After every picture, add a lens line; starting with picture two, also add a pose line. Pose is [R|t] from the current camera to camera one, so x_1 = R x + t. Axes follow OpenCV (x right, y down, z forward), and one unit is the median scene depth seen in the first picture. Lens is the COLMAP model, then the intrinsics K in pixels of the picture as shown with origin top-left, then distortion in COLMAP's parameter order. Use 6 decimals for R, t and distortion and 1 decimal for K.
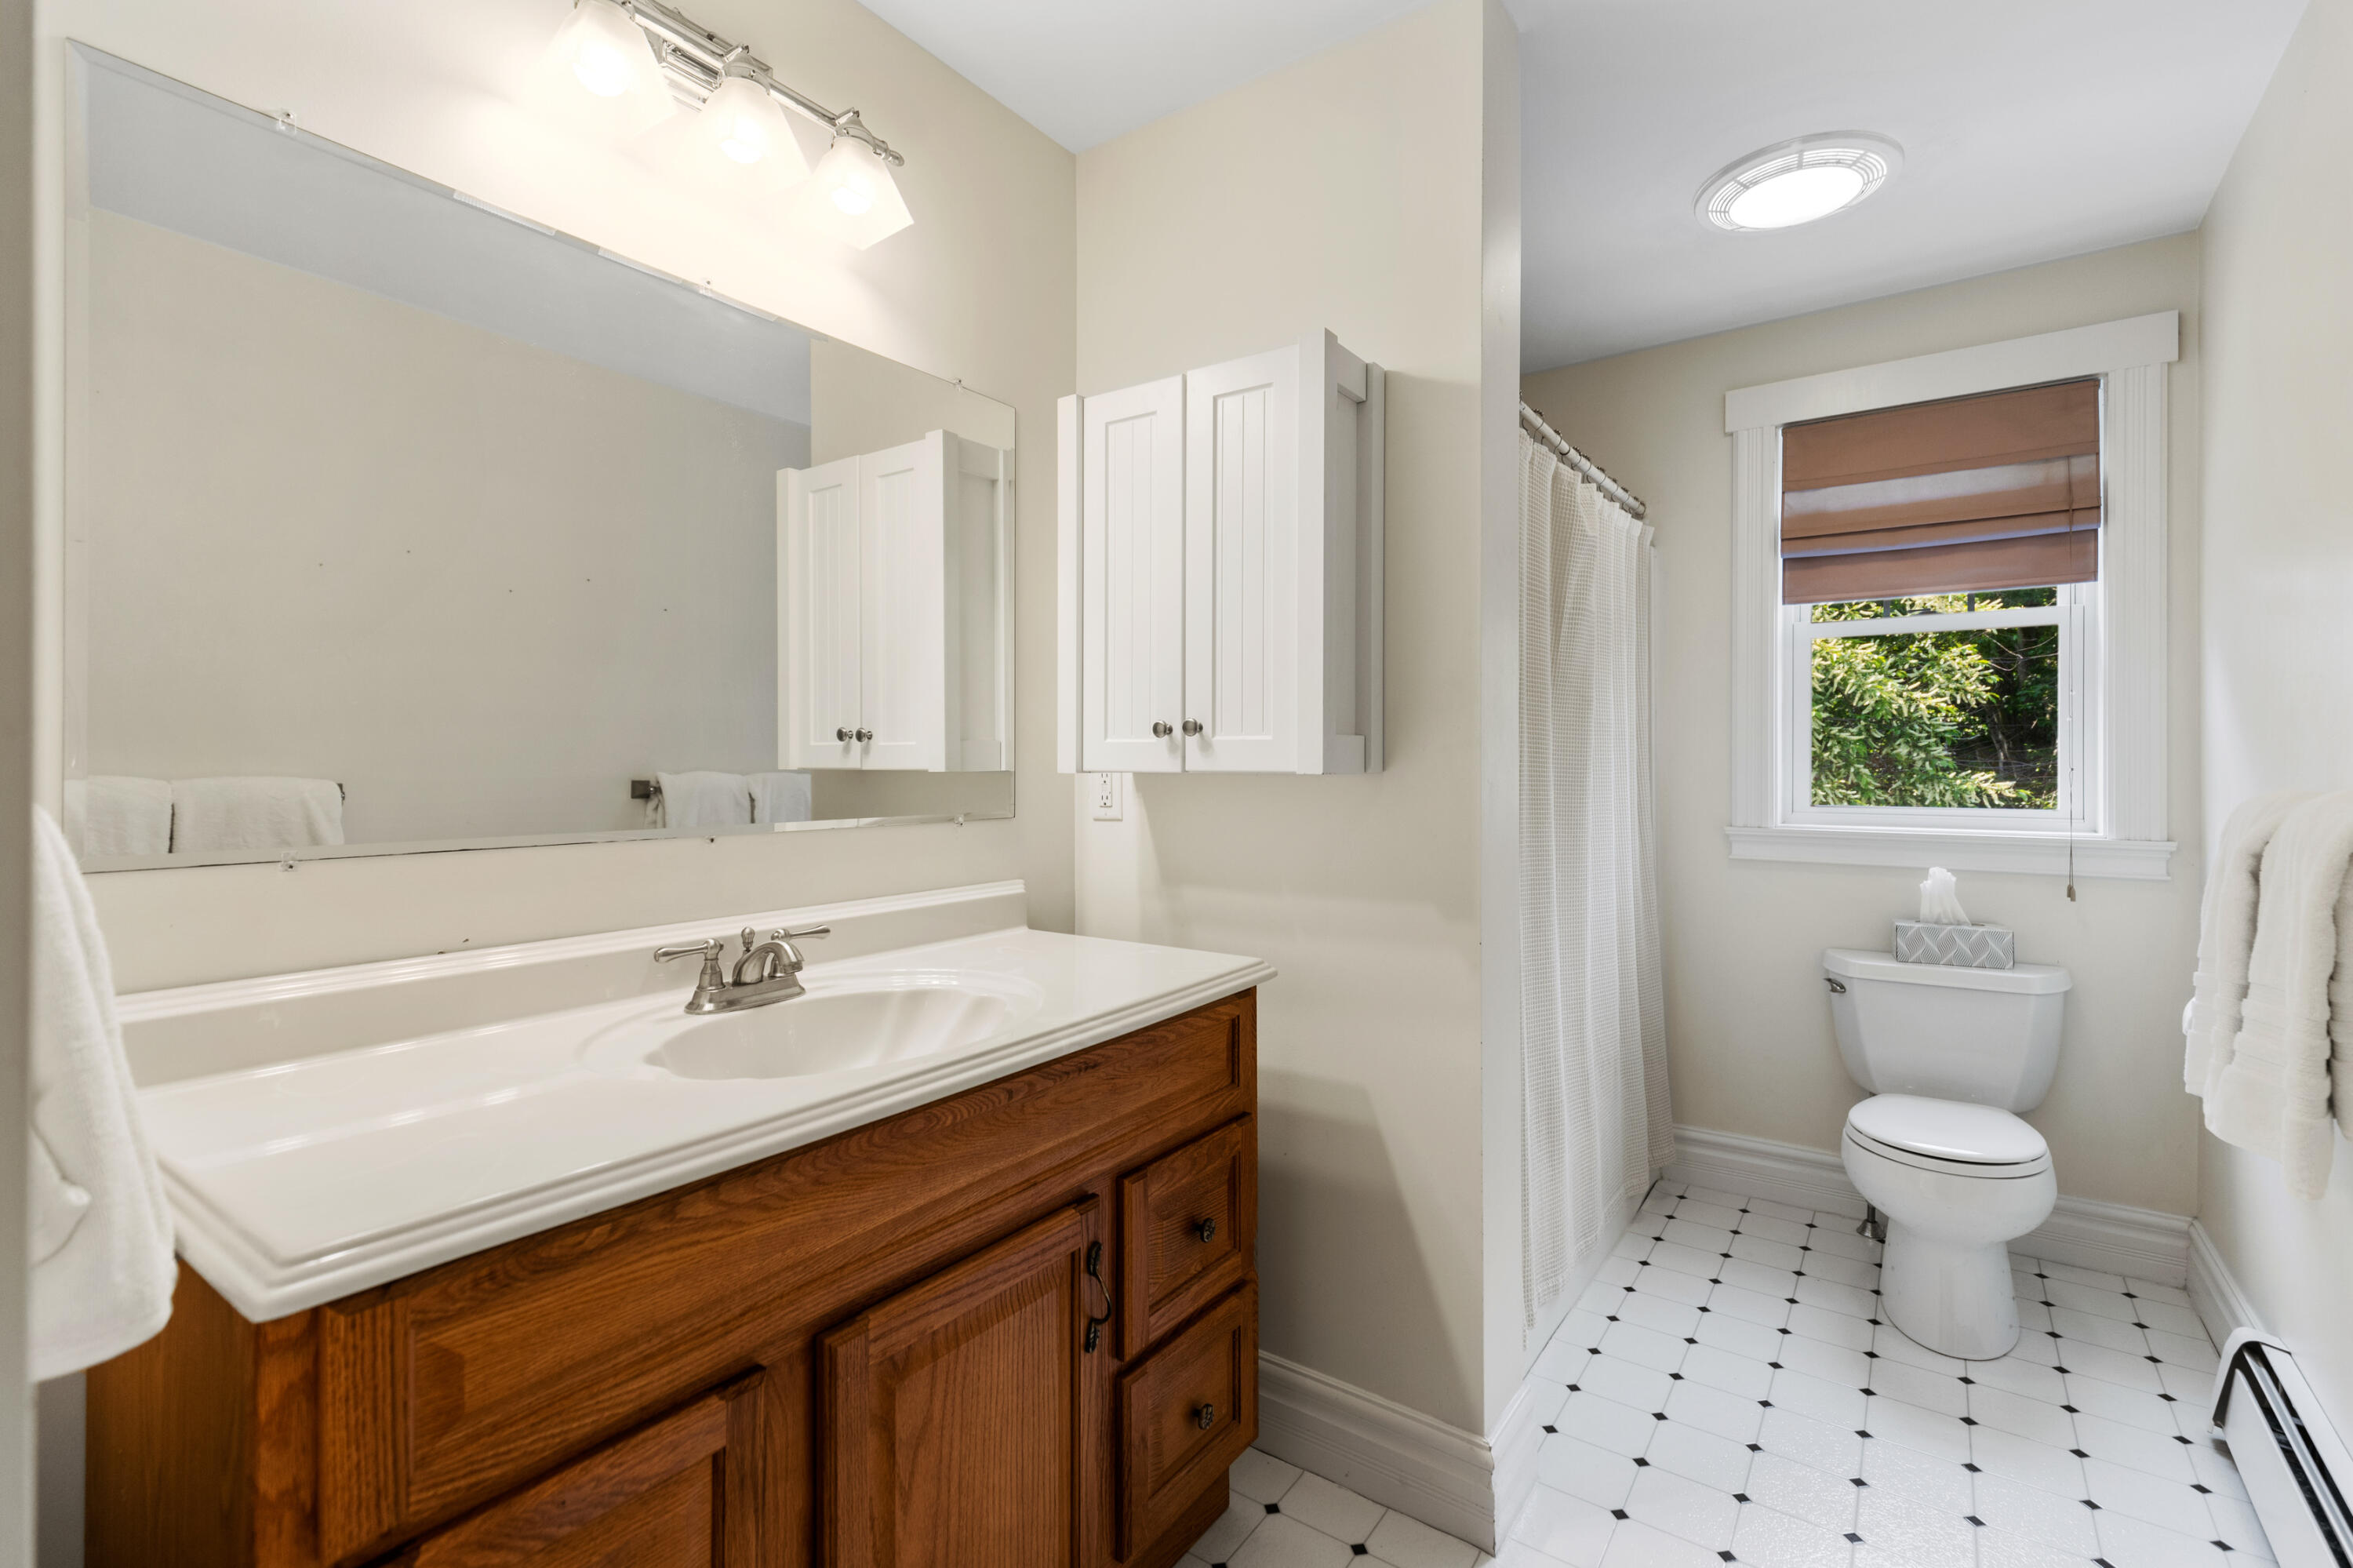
lens RADIAL K [[1060.6, 0, 1181.4], [0, 1060.6, 764.1], [0, 0, 1]] dist [0.010847, -0.001246]
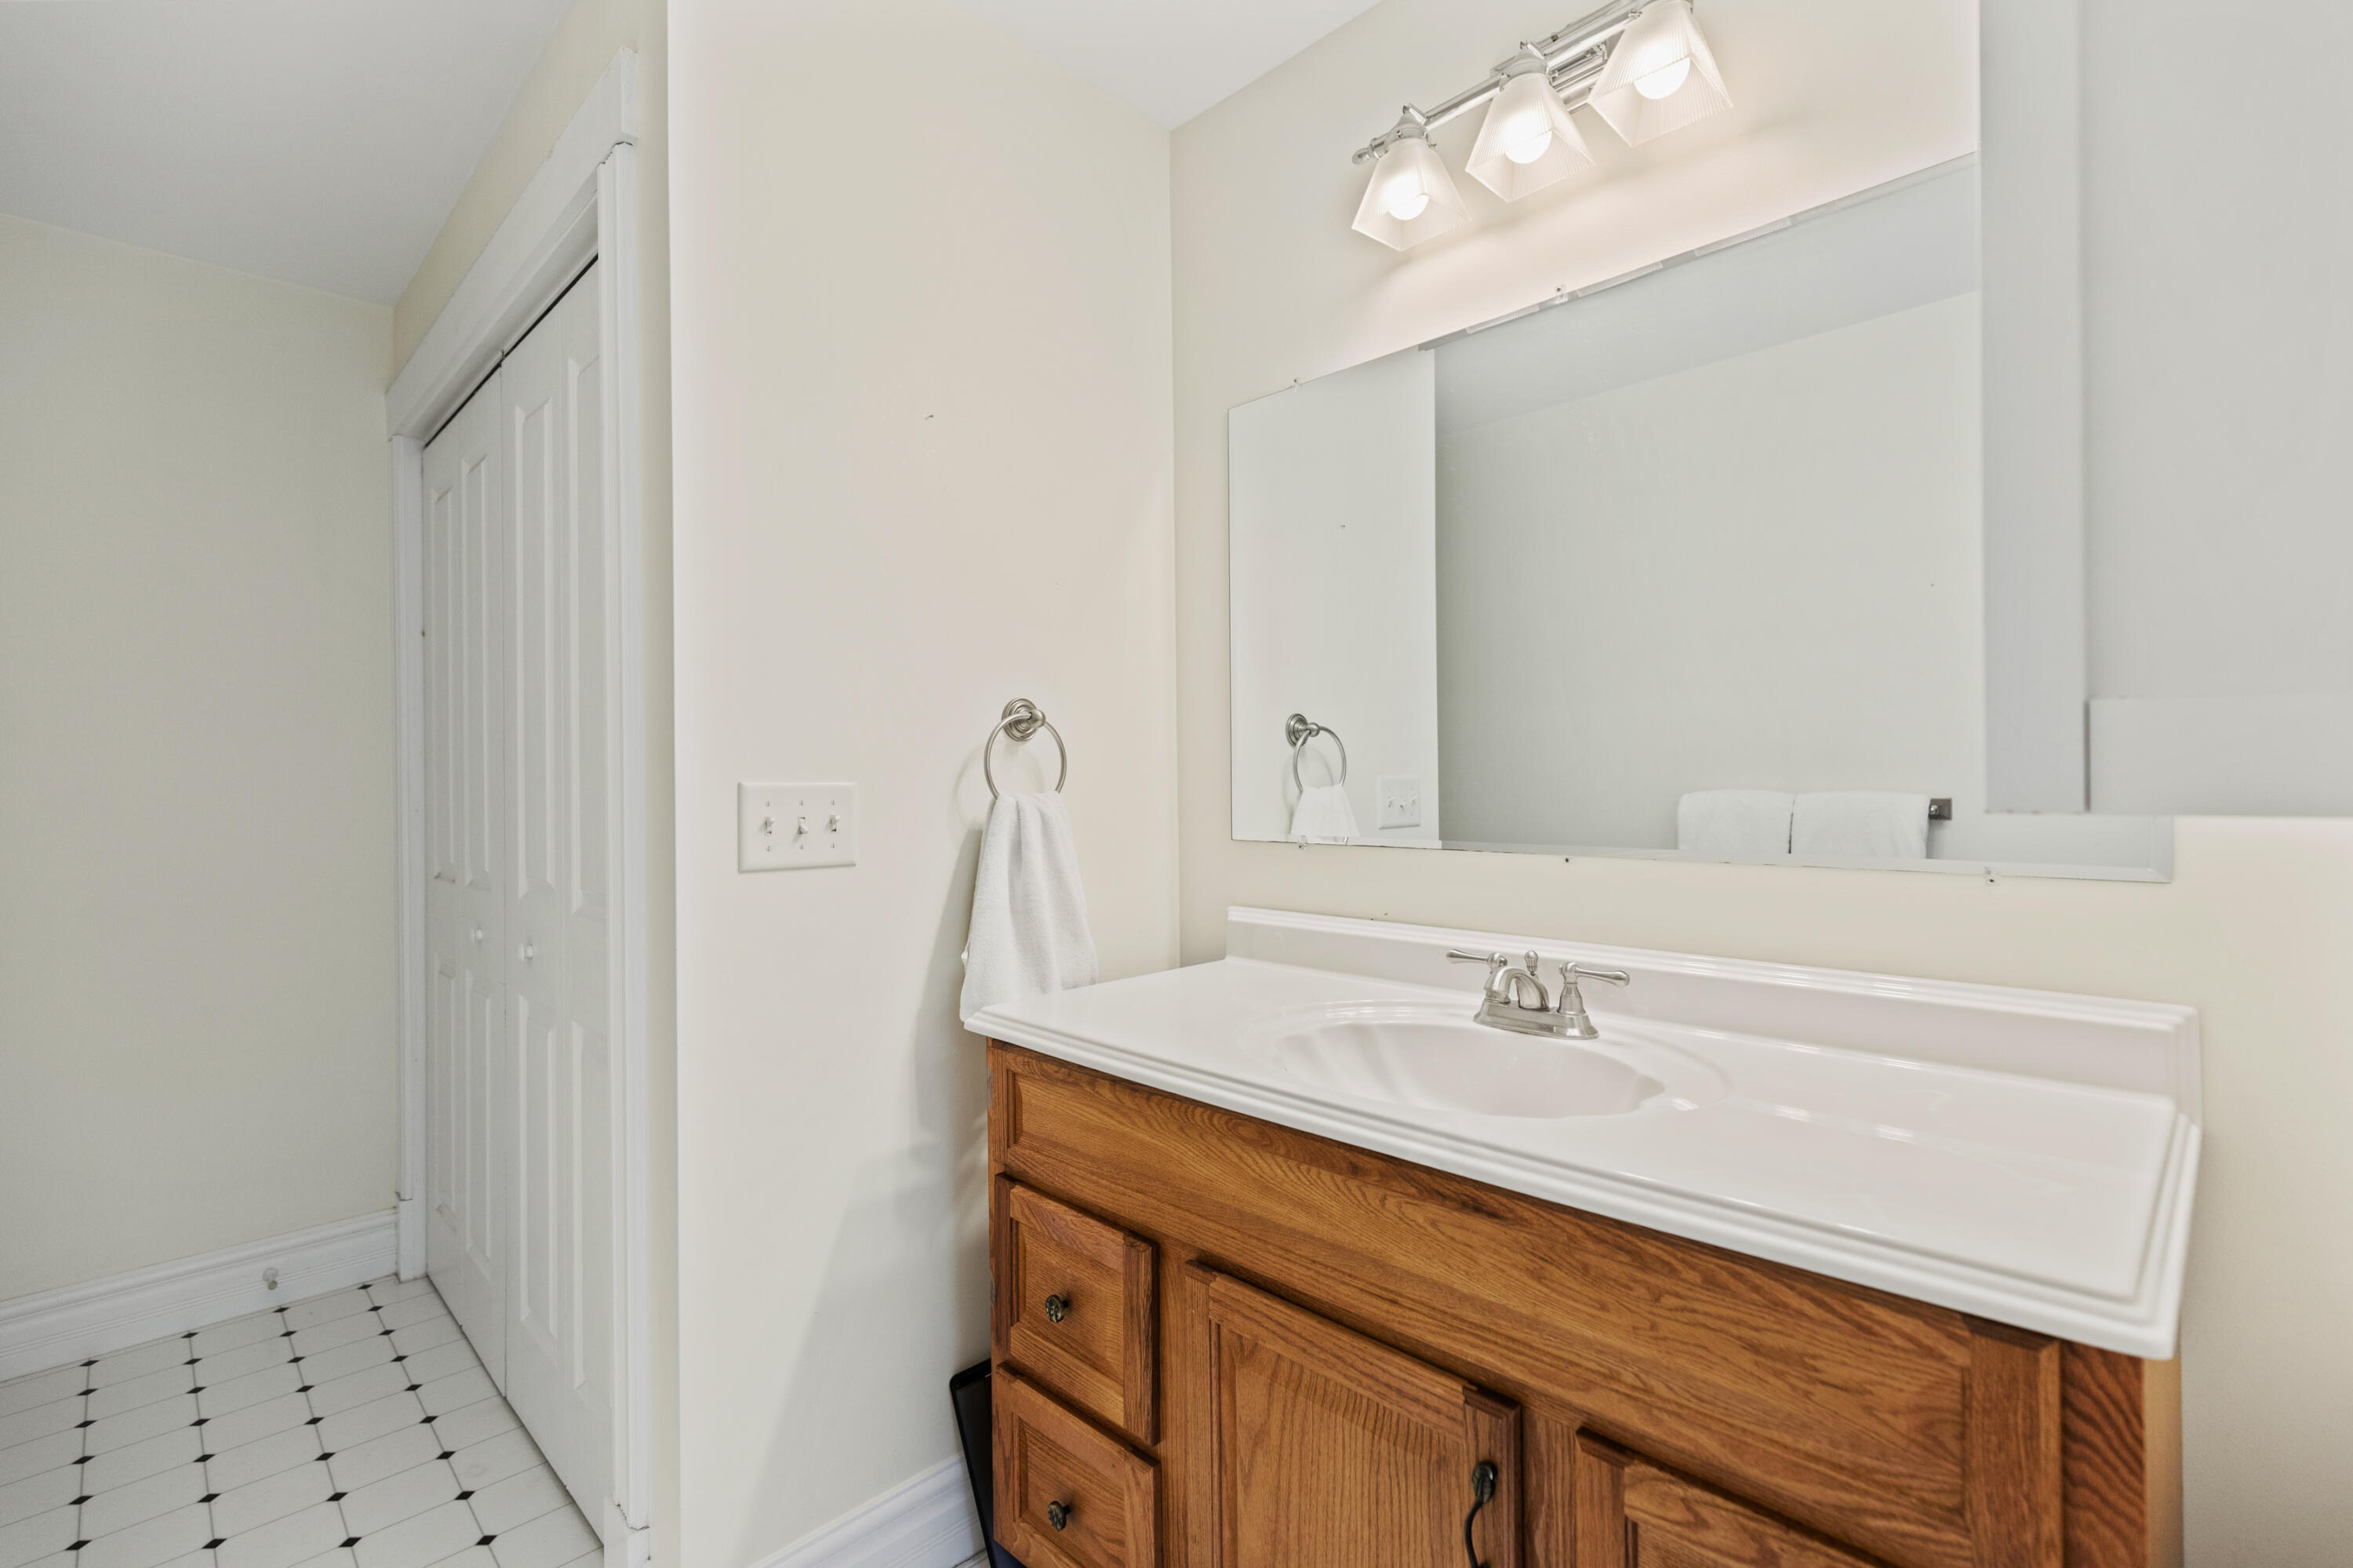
lens RADIAL K [[1060.6, 0, 1184.6], [0, 1060.6, 795.0], [0, 0, 1]] dist [0.010847, -0.001246]
pose [[-0.177862, 0.011944, -0.983983, 0.710771], [0.008130, 0.999910, 0.010668, -0.001250], [0.984022, -0.006102, -0.177943, 1.027842]]
